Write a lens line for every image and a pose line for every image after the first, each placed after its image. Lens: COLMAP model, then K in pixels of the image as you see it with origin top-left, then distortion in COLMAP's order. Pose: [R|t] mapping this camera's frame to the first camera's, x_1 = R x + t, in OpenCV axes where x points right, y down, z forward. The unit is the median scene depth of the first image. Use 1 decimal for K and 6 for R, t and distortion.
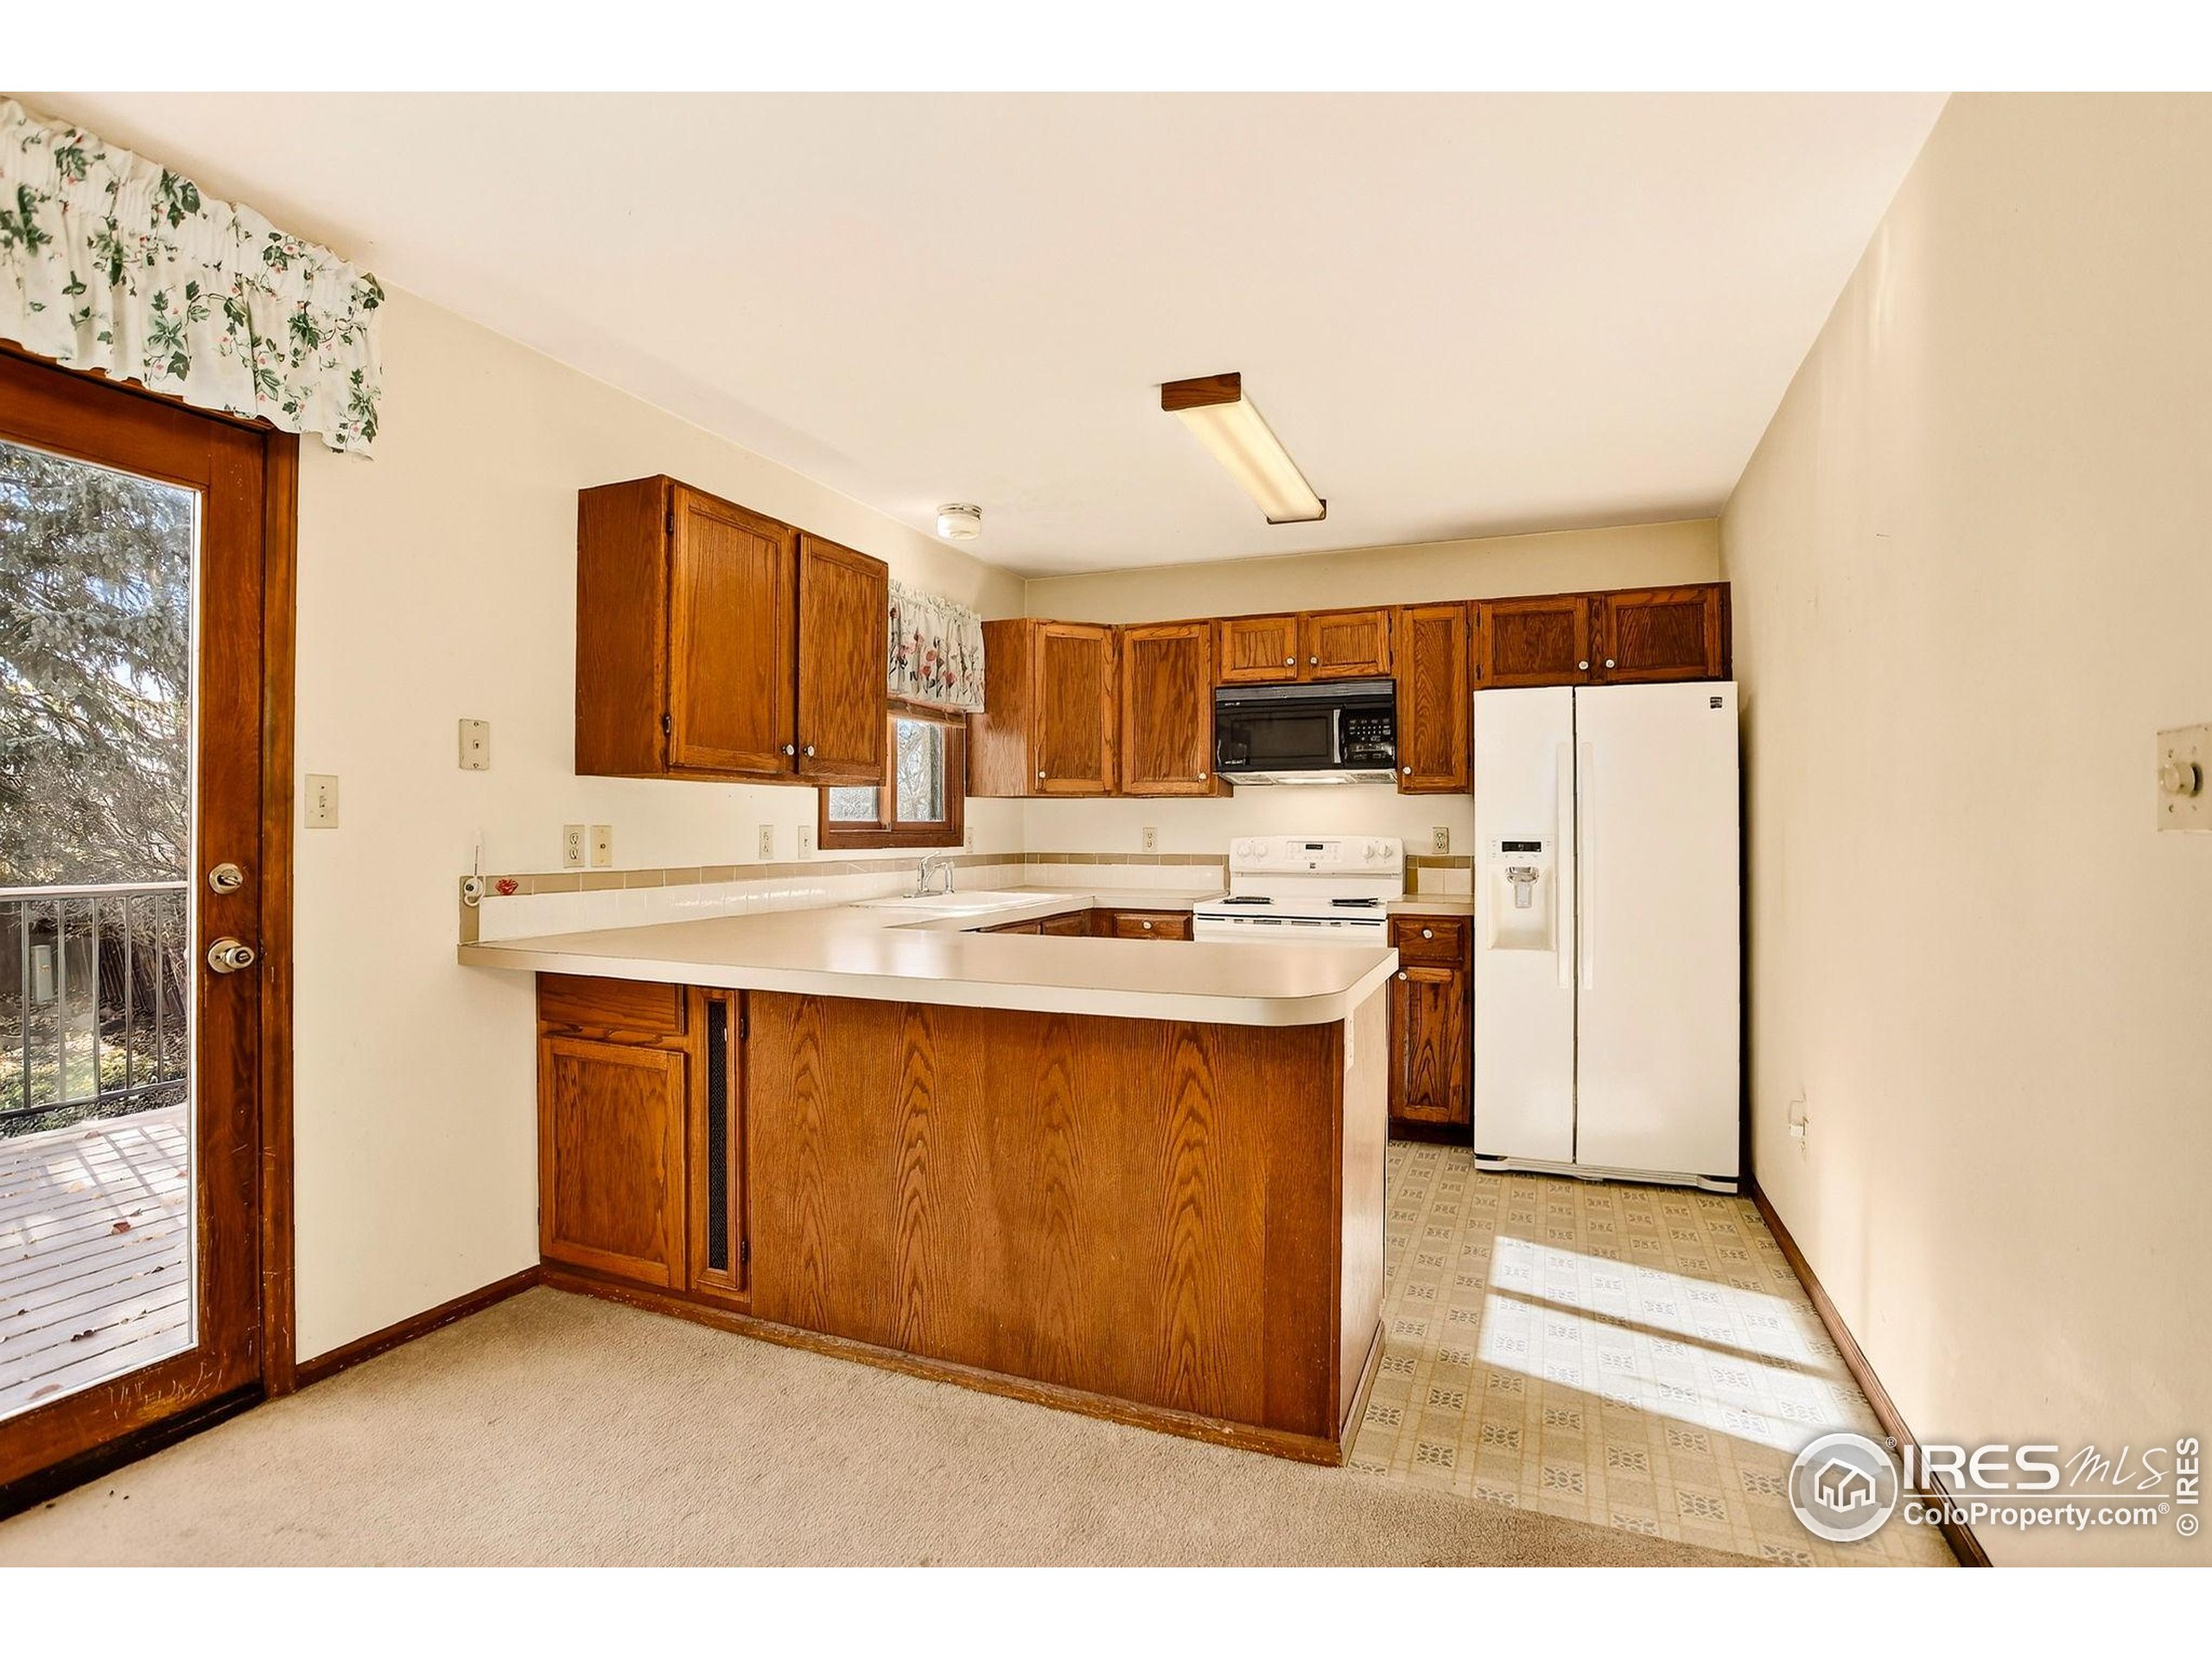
lens RADIAL K [[1106.0, 0, 1094.9], [0, 1106.0, 837.5], [0, 0, 1]] dist [-0.071352, 0.027478]
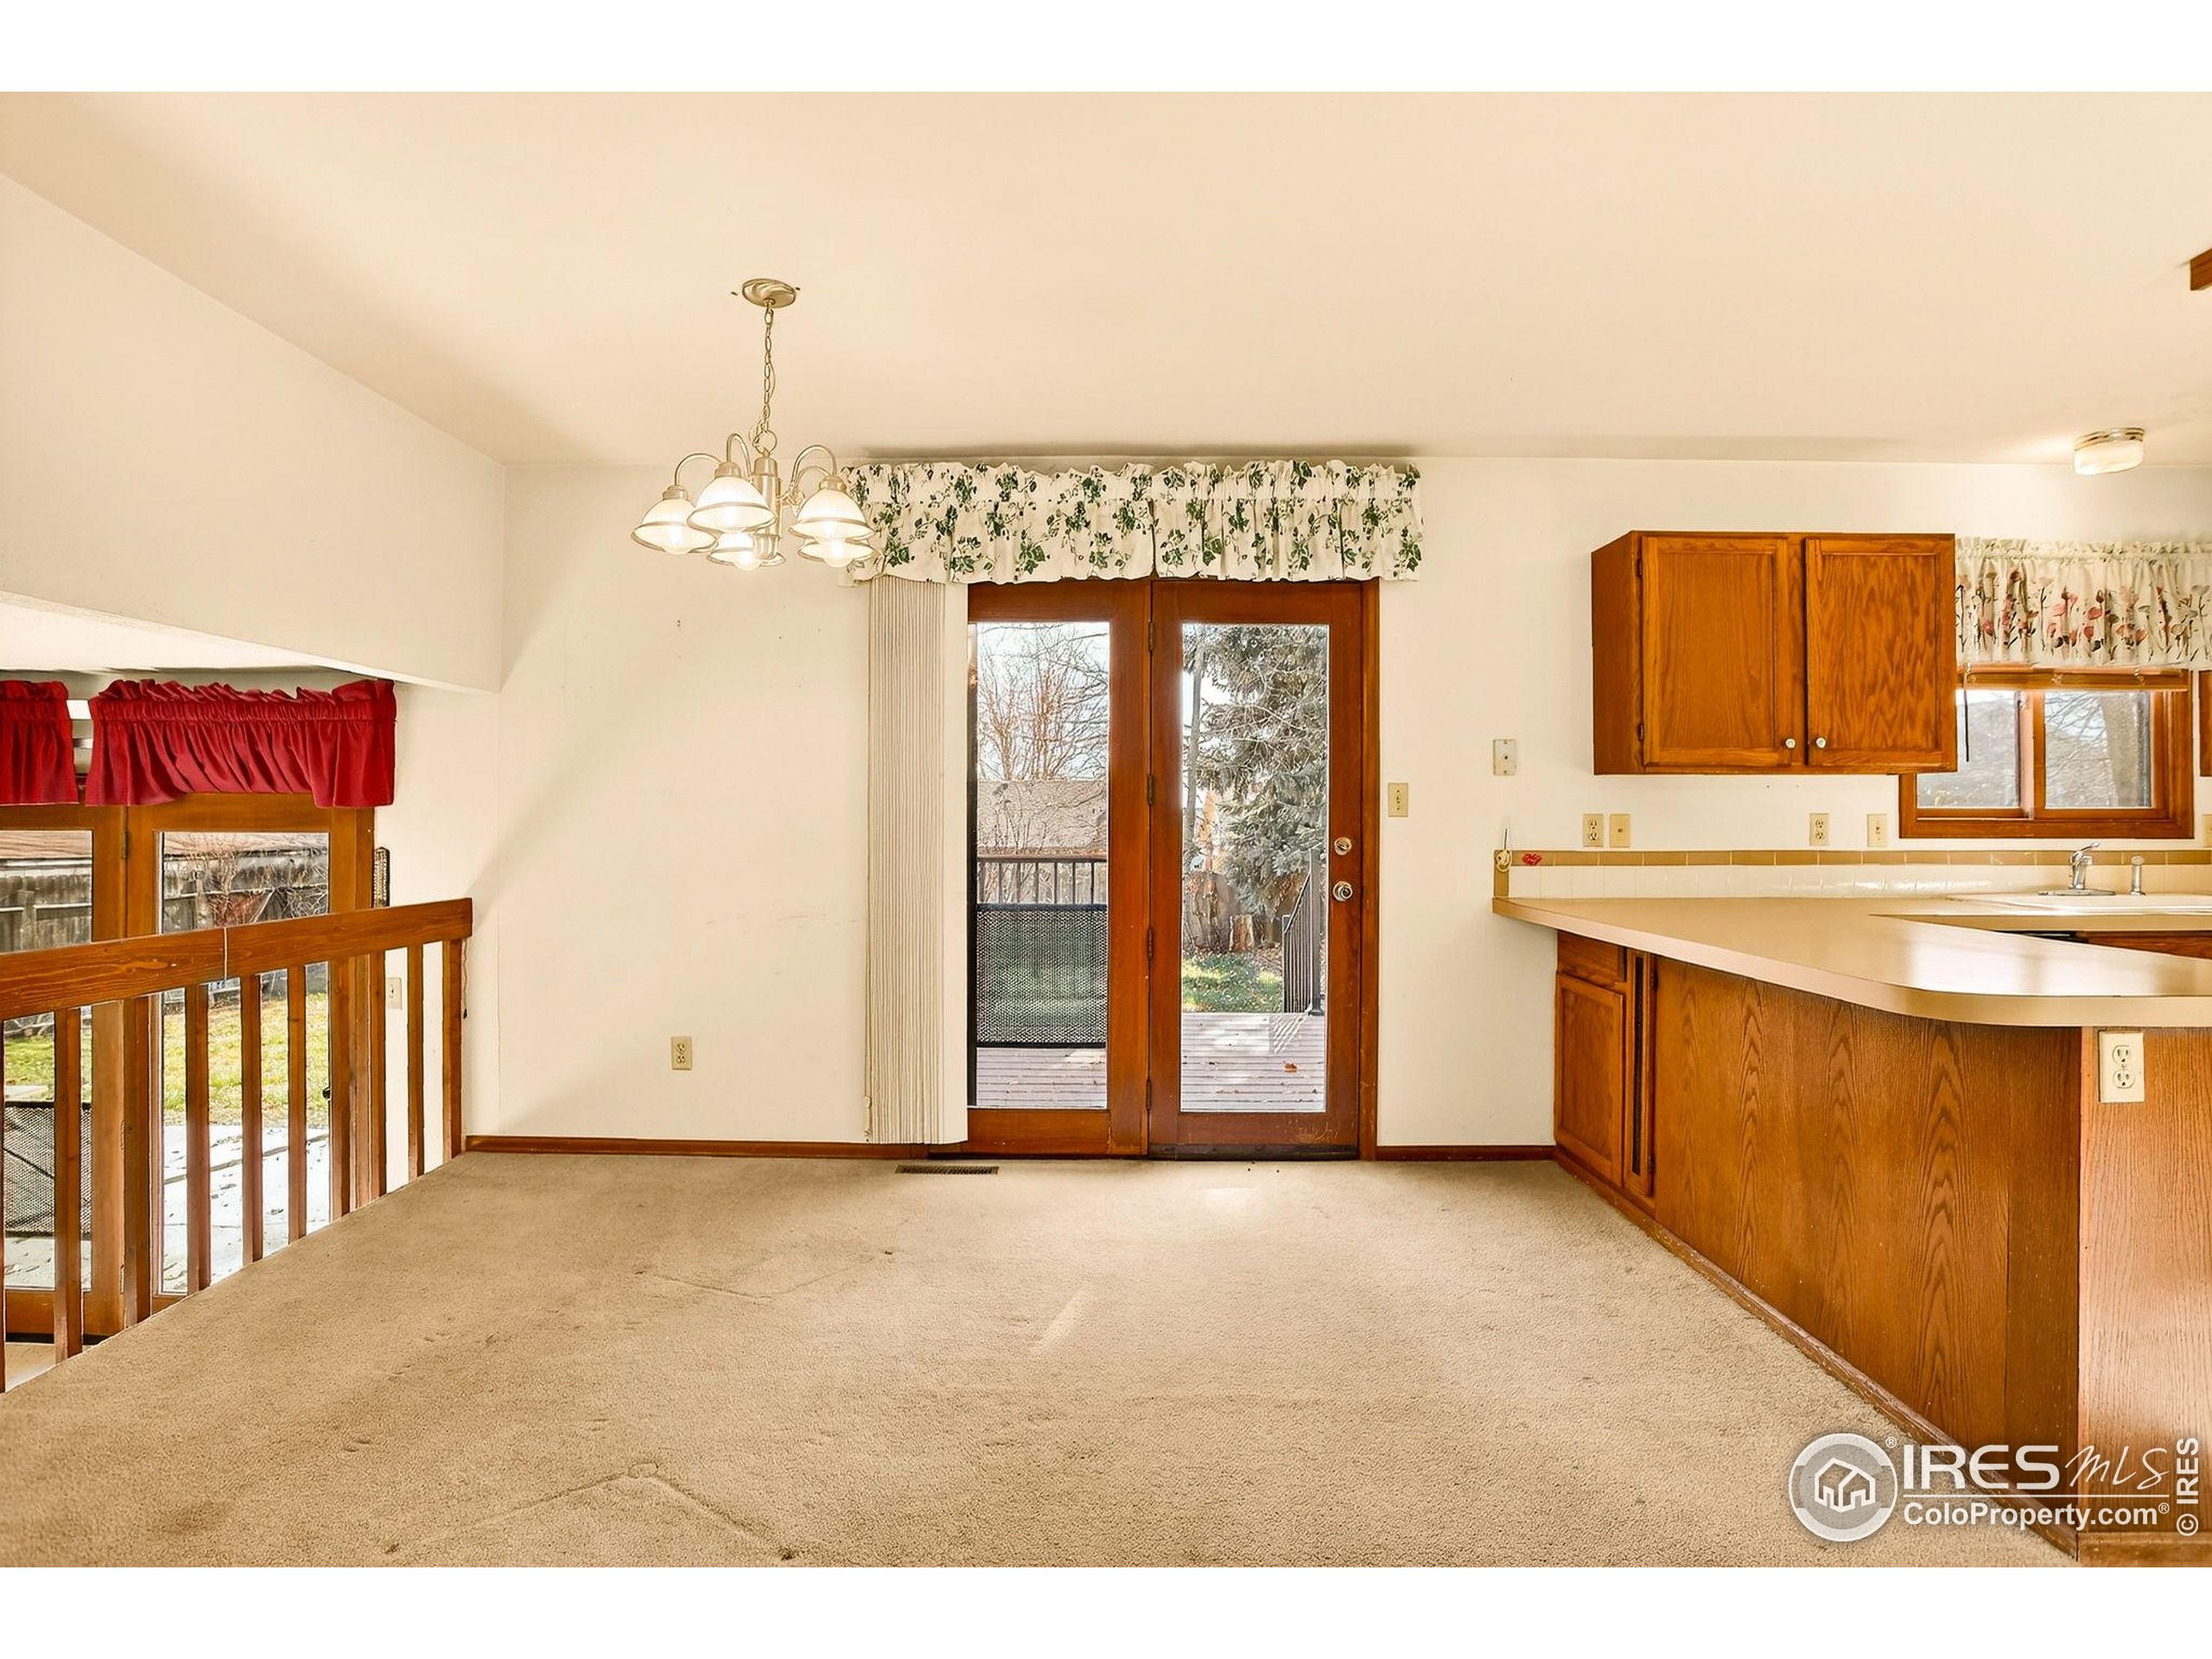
lens RADIAL K [[1133.3, 0, 1115.4], [0, 1133.3, 824.1], [0, 0, 1]] dist [-0.051469, 0.026631]
pose [[0.389650, 0.006492, -0.920940, 0.548166], [-0.006895, 0.999968, 0.004131, -0.001367], [0.920937, 0.004740, 0.389683, -0.038048]]
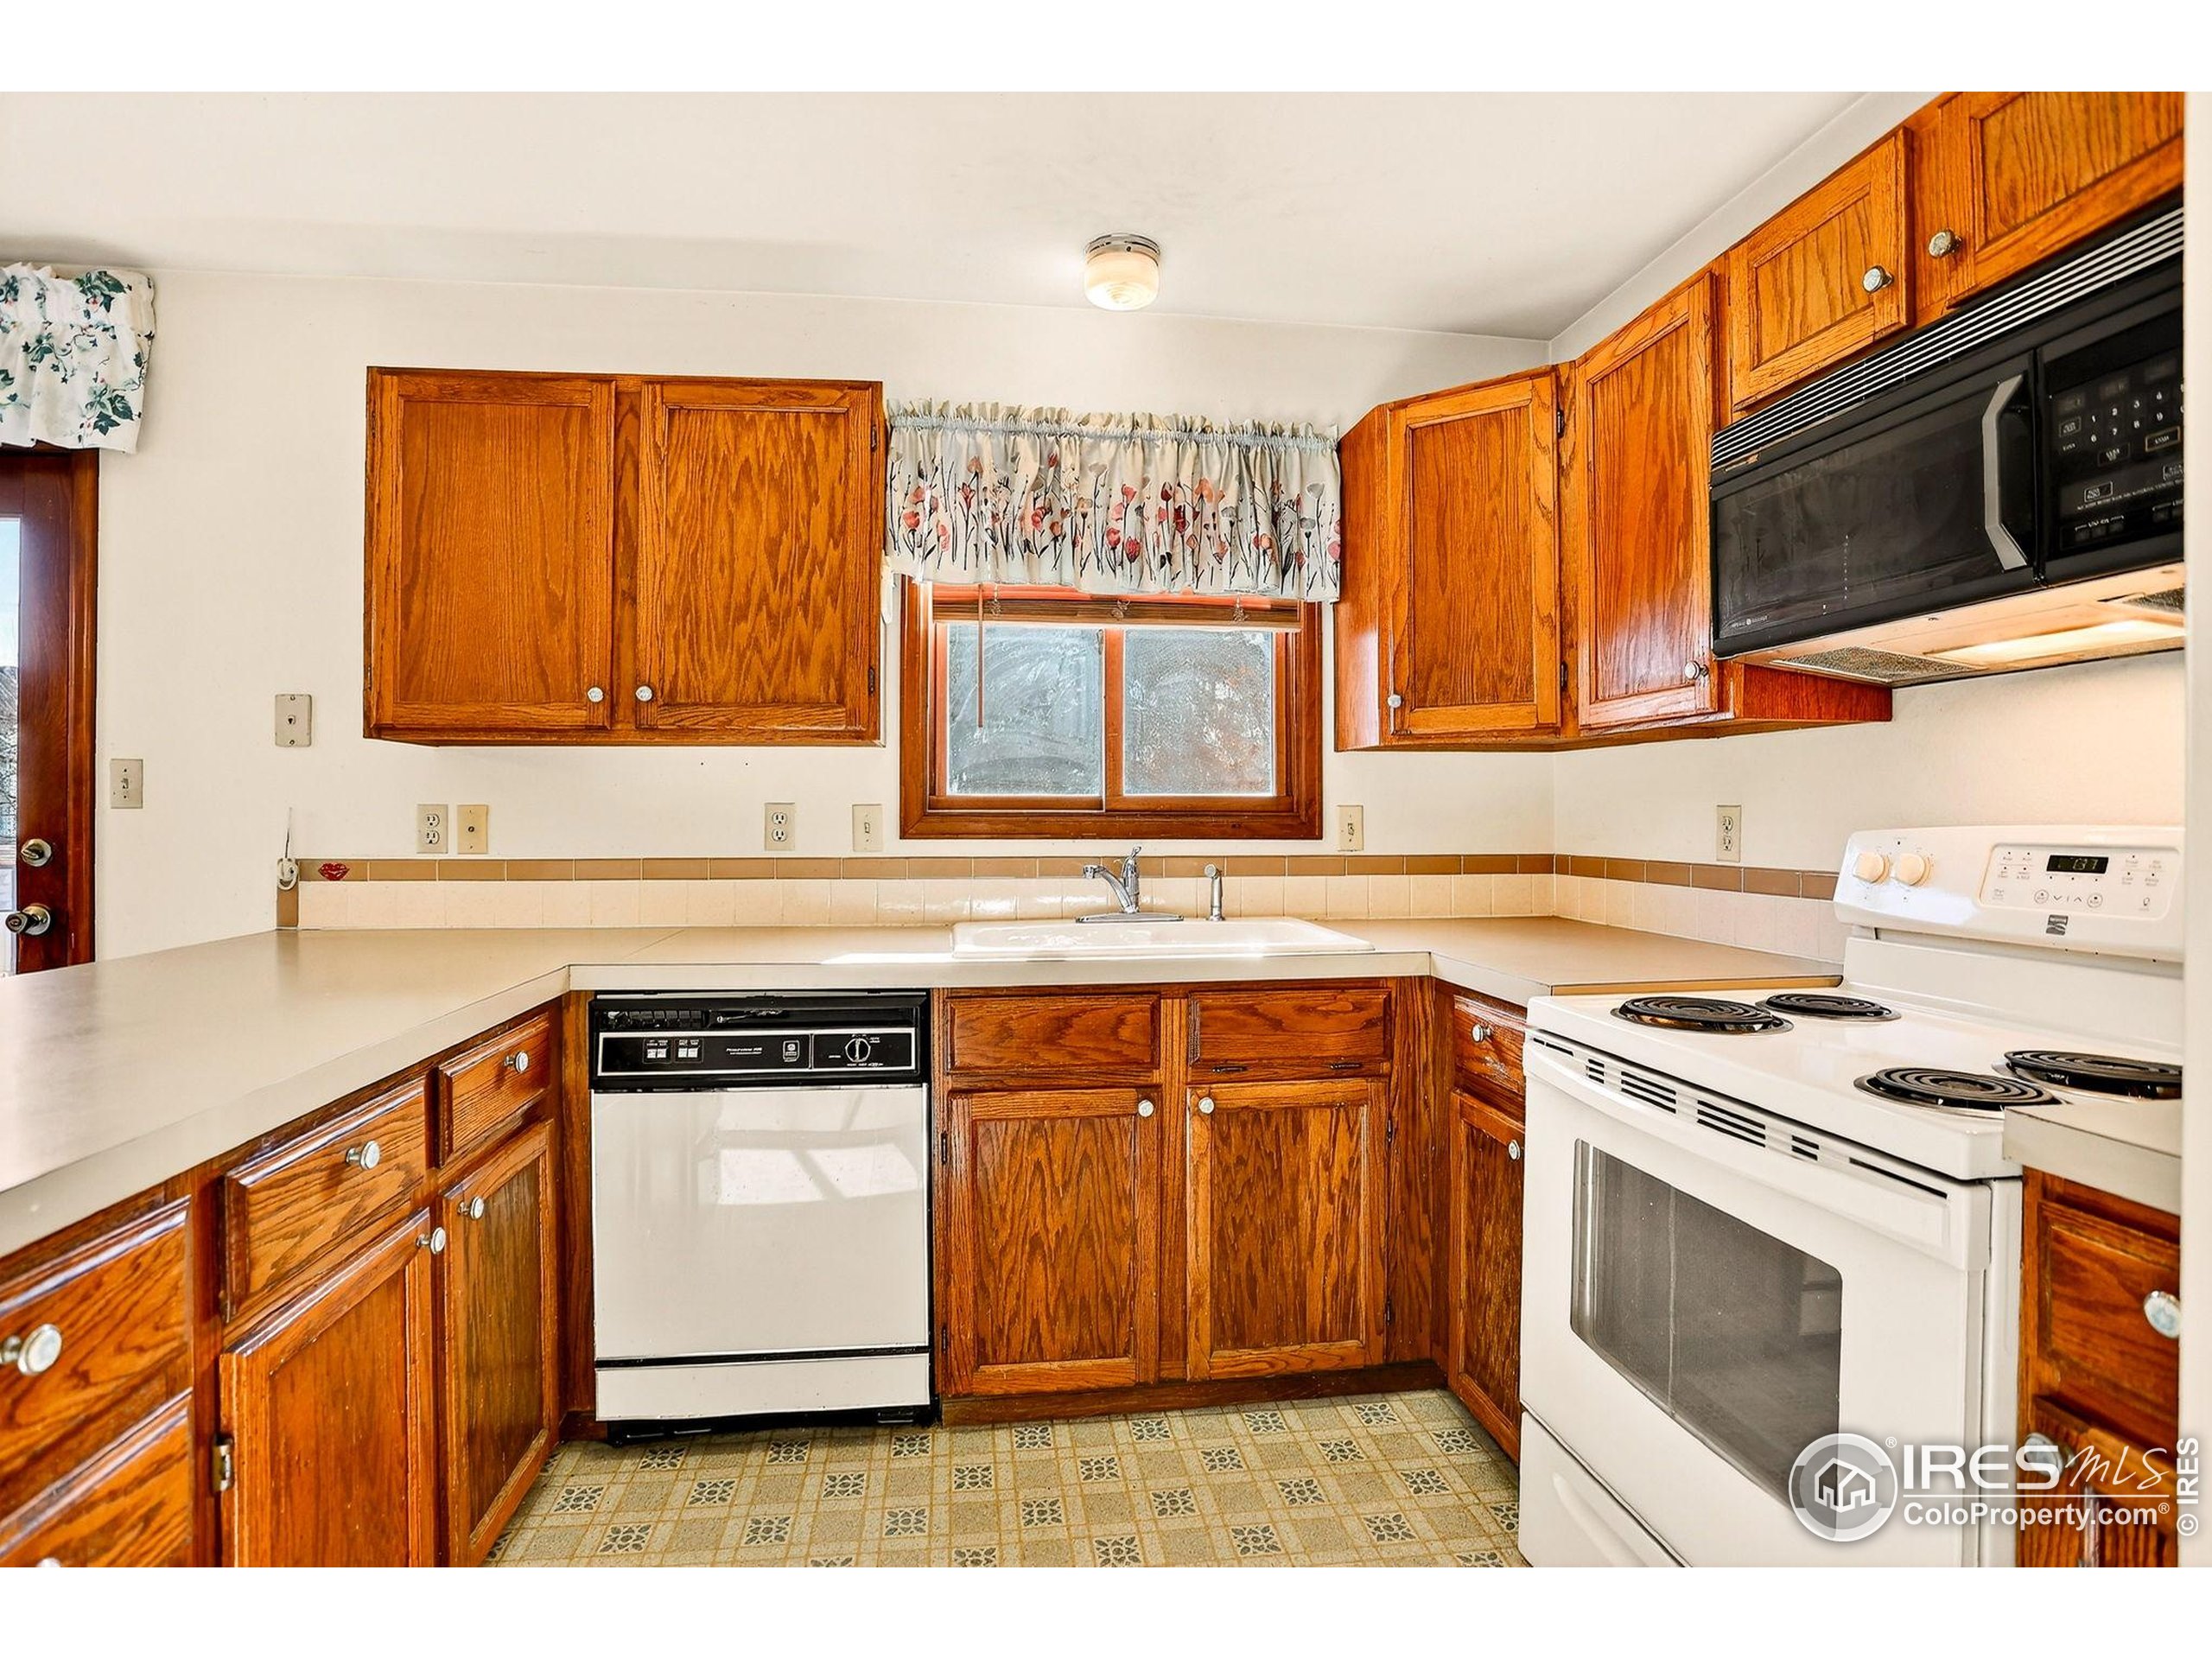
lens RADIAL K [[1106.0, 0, 1094.9], [0, 1106.0, 837.5], [0, 0, 1]] dist [-0.071352, 0.027478]
pose [[0.490185, 0.017432, -0.871444, 0.561917], [-0.007090, 0.999847, 0.016013, -0.002615], [0.871590, -0.001670, 0.490233, 1.087818]]
